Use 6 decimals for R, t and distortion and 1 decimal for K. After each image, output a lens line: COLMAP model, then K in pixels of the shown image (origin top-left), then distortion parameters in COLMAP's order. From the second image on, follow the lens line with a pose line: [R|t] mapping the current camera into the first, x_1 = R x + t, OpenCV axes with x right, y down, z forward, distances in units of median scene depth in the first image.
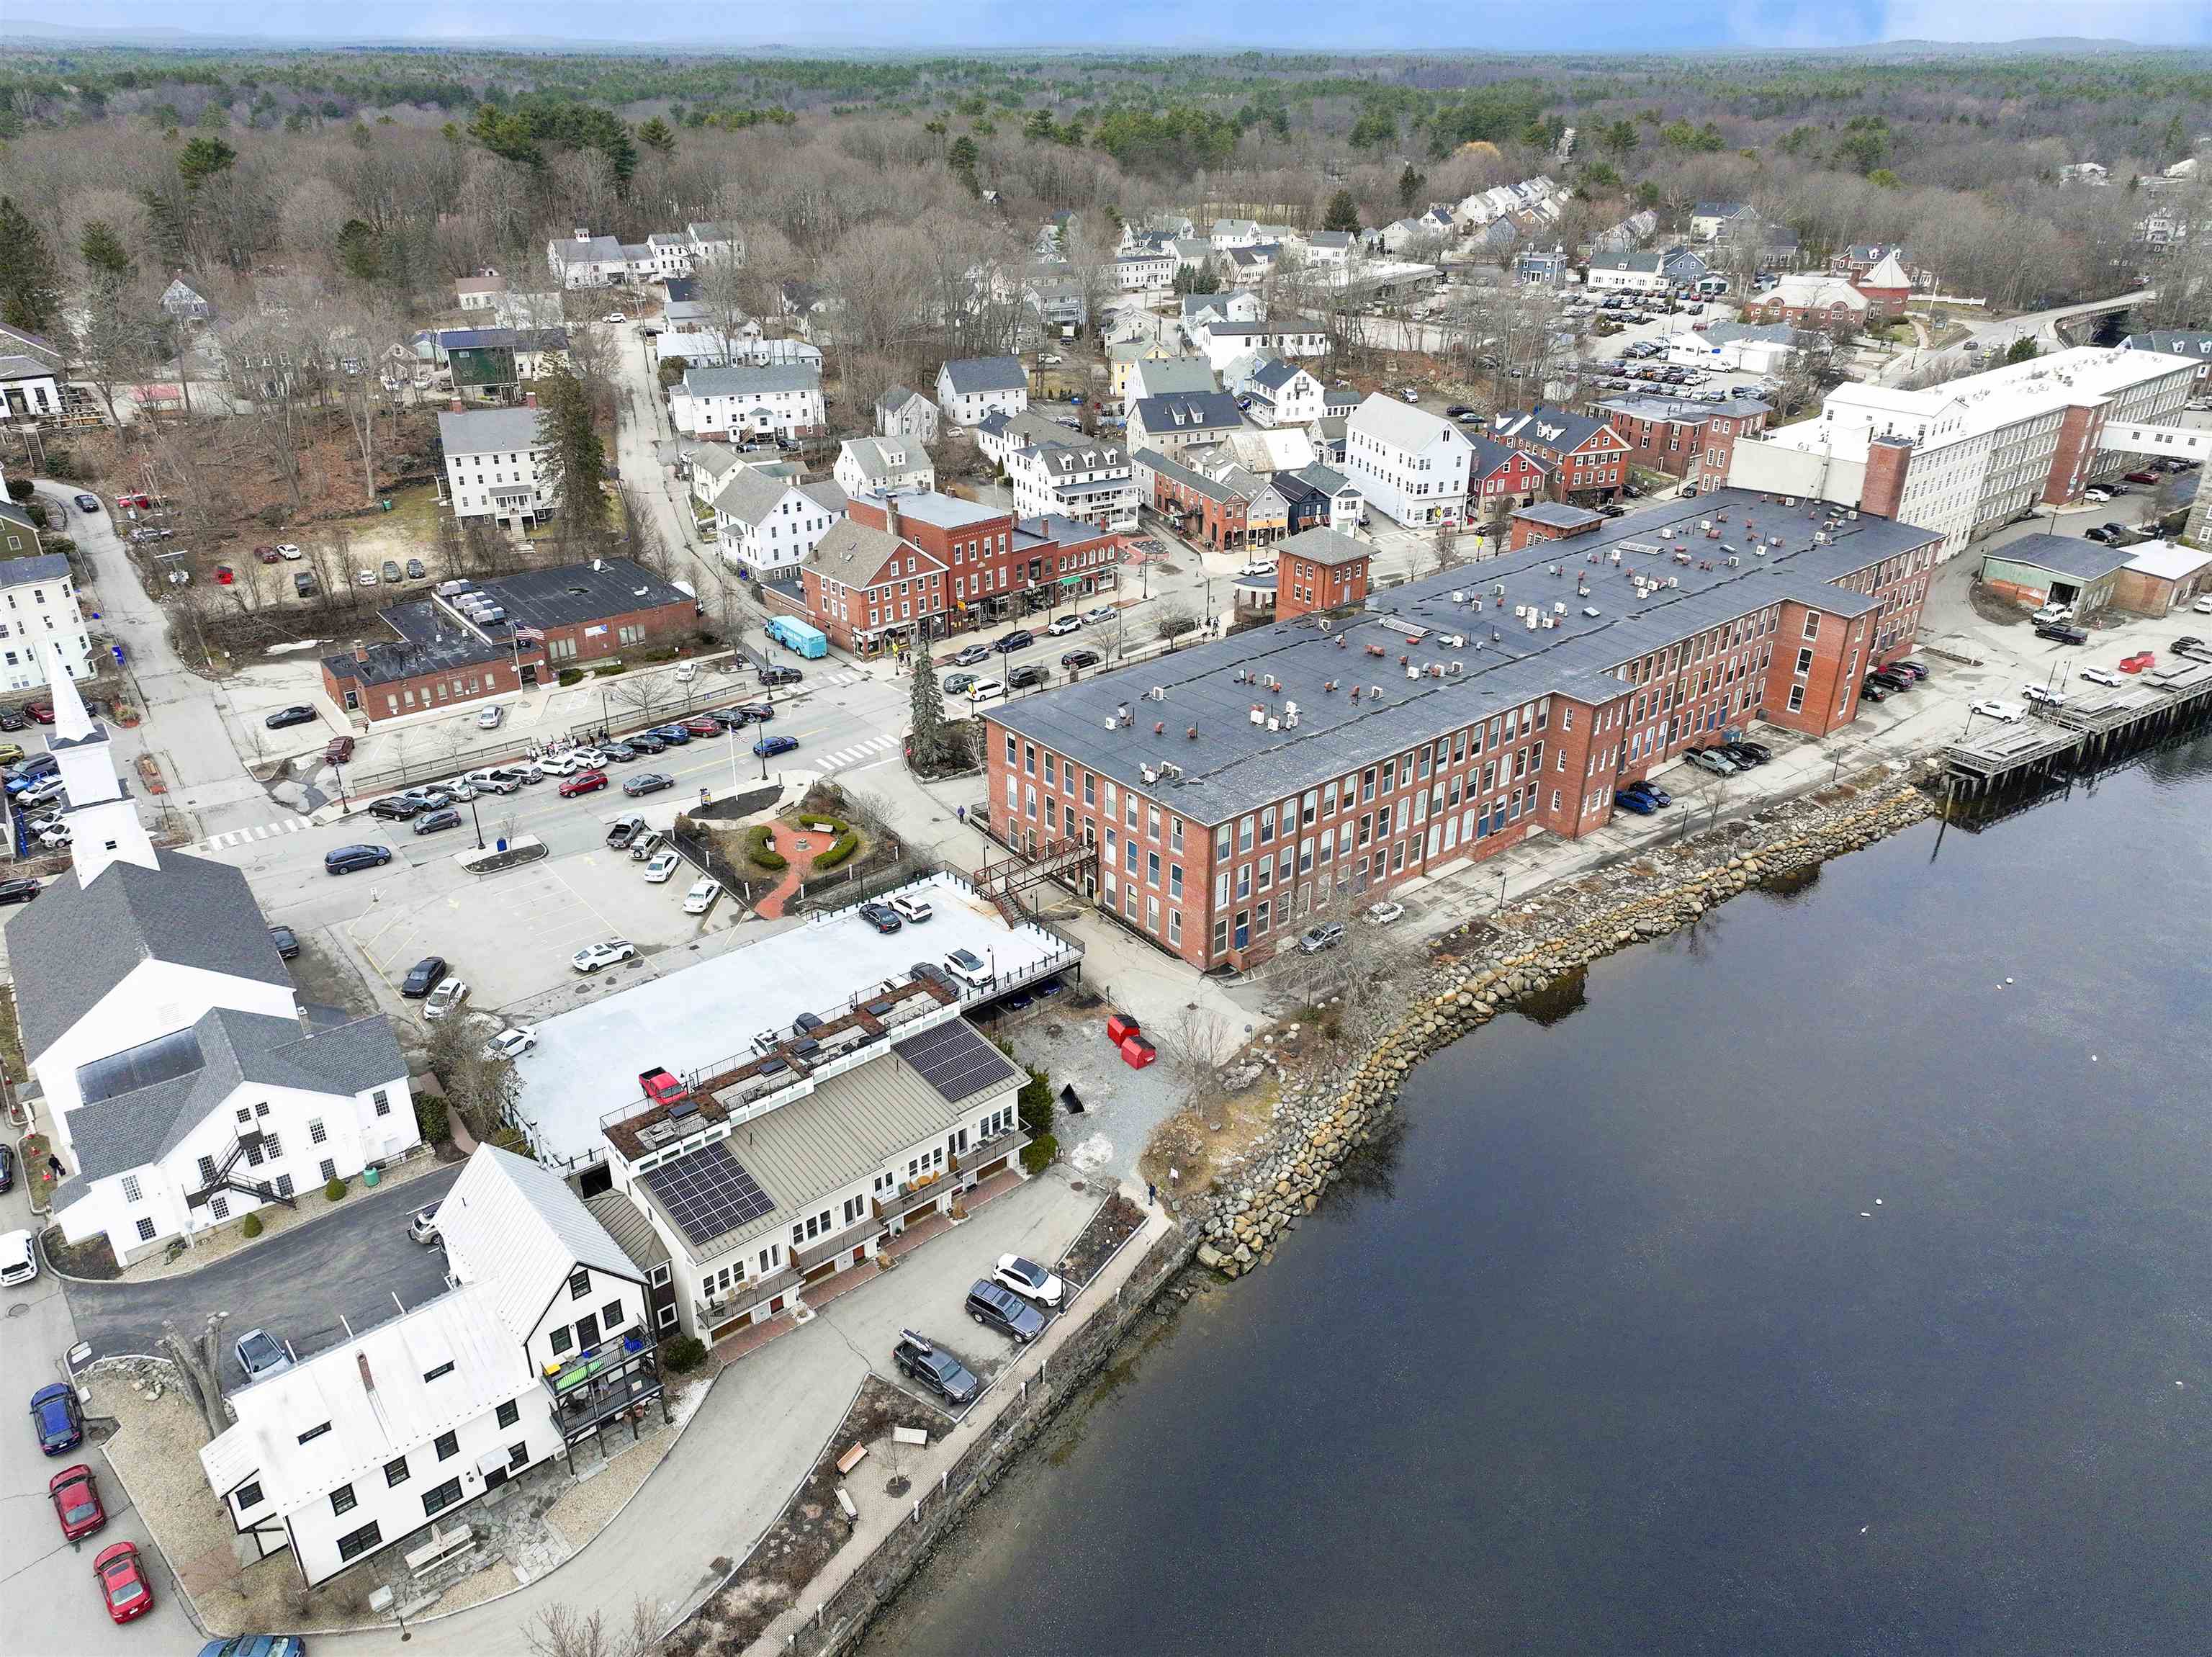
lens RADIAL K [[1562.6, 0, 1106.0], [0, 1562.6, 828.5], [0, 0, 1]] dist [0.006676, 0.001324]
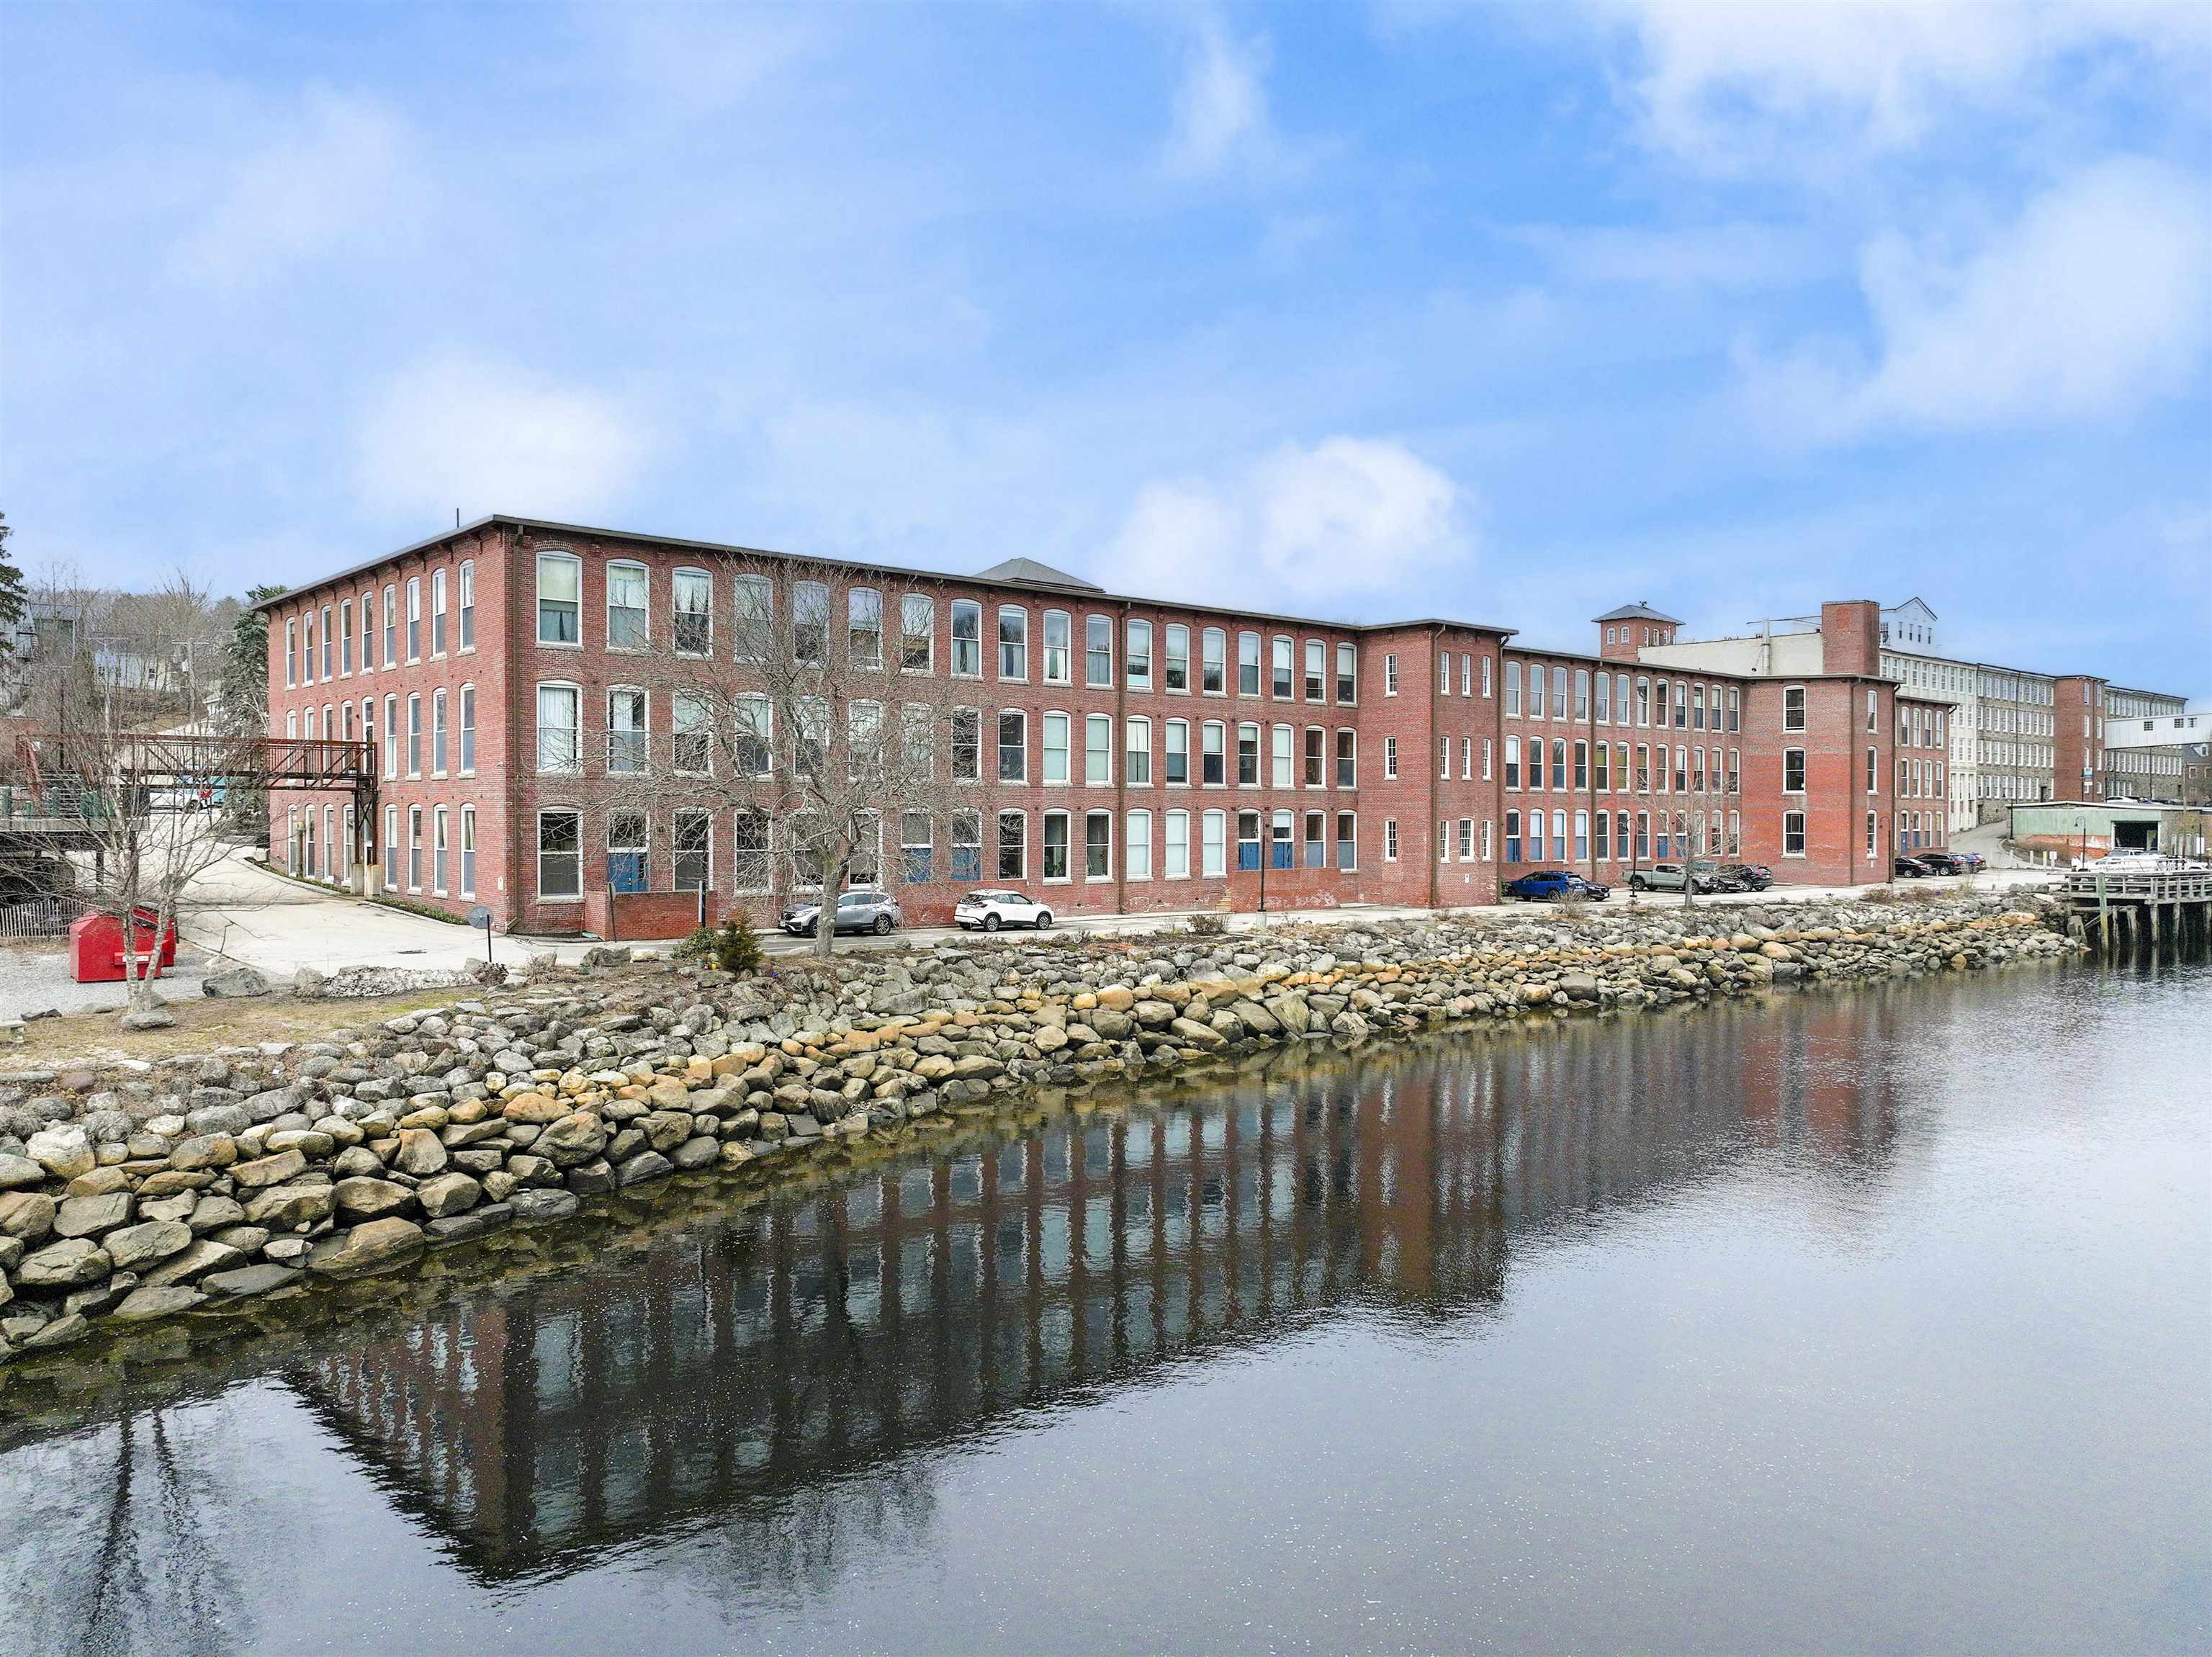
lens RADIAL K [[1562.6, 0, 1106.0], [0, 1562.6, 828.5], [0, 0, 1]] dist [0.006676, 0.001324]
pose [[0.999533, -0.000013, 0.030574, 0.147451], [0.013482, 0.897713, -0.440374, 0.177868], [-0.027441, 0.440580, 0.897294, 0.441748]]
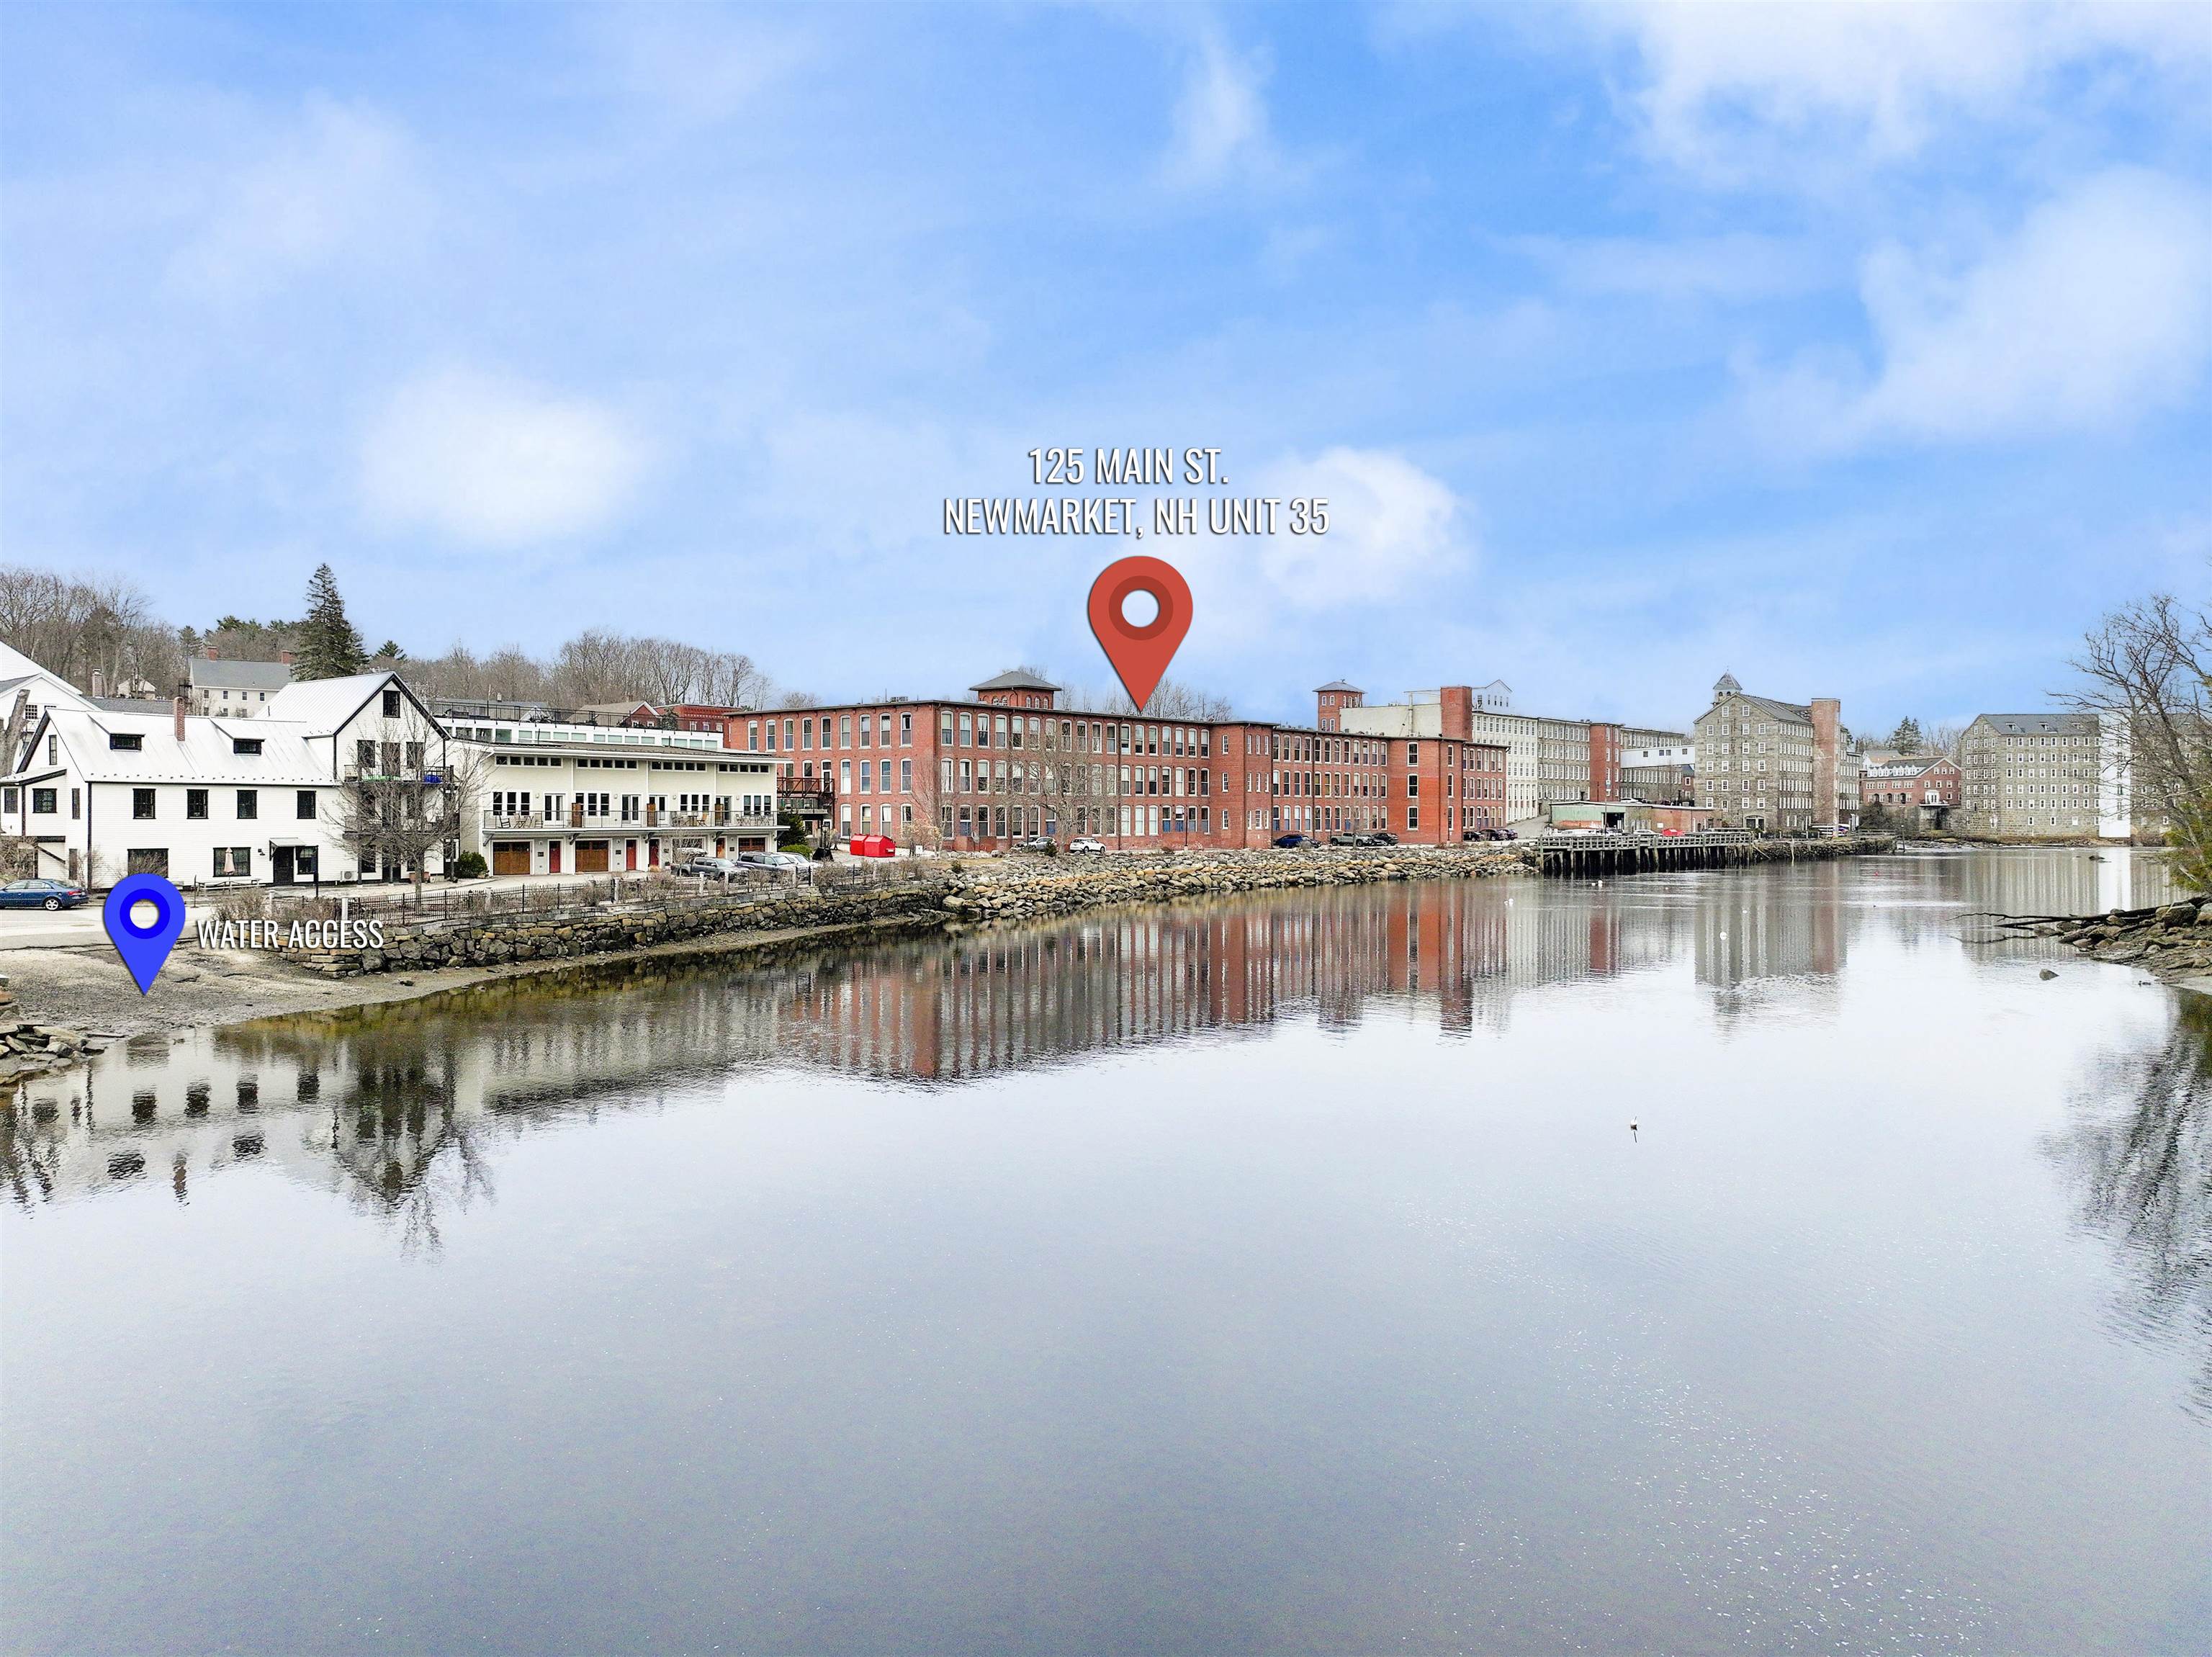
lens RADIAL K [[1546.0, 0, 1085.9], [0, 1546.0, 891.5], [0, 0, 1]] dist [0.005689, 0.000452]
pose [[0.982458, -0.011383, 0.186135, -0.026659], [0.085544, 0.914432, -0.395597, 0.406030], [-0.165705, 0.404580, 0.899365, -0.004316]]
